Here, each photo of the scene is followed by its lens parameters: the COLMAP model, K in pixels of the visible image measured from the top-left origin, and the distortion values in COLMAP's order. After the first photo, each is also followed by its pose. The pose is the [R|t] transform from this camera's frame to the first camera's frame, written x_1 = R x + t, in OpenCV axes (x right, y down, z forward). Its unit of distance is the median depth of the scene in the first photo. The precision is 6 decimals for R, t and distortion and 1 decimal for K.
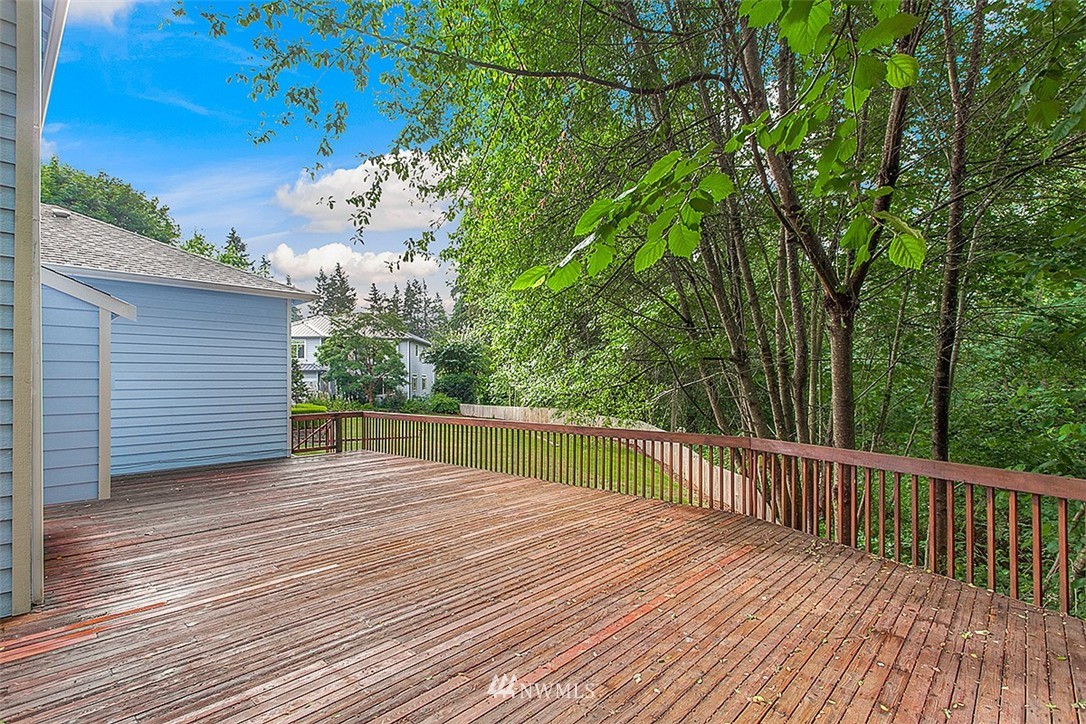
lens RADIAL K [[521.8, 0, 542.4], [0, 521.8, 370.2], [0, 0, 1]] dist [-0.001117, -0.000193]
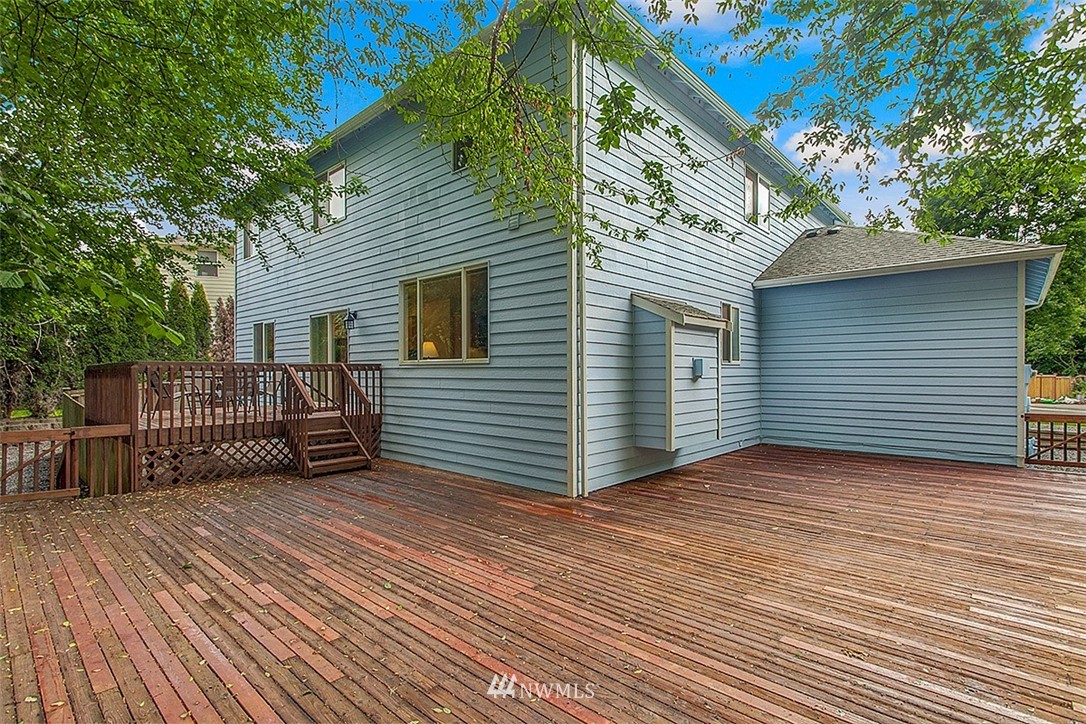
lens RADIAL K [[521.8, 0, 542.2], [0, 521.8, 364.7], [0, 0, 1]] dist [-0.001117, -0.000193]
pose [[0.013432, -0.005109, -0.999897, 0.590559], [0.021373, 0.999760, -0.004821, 0.013034], [0.999681, -0.021306, 0.013538, 0.653552]]
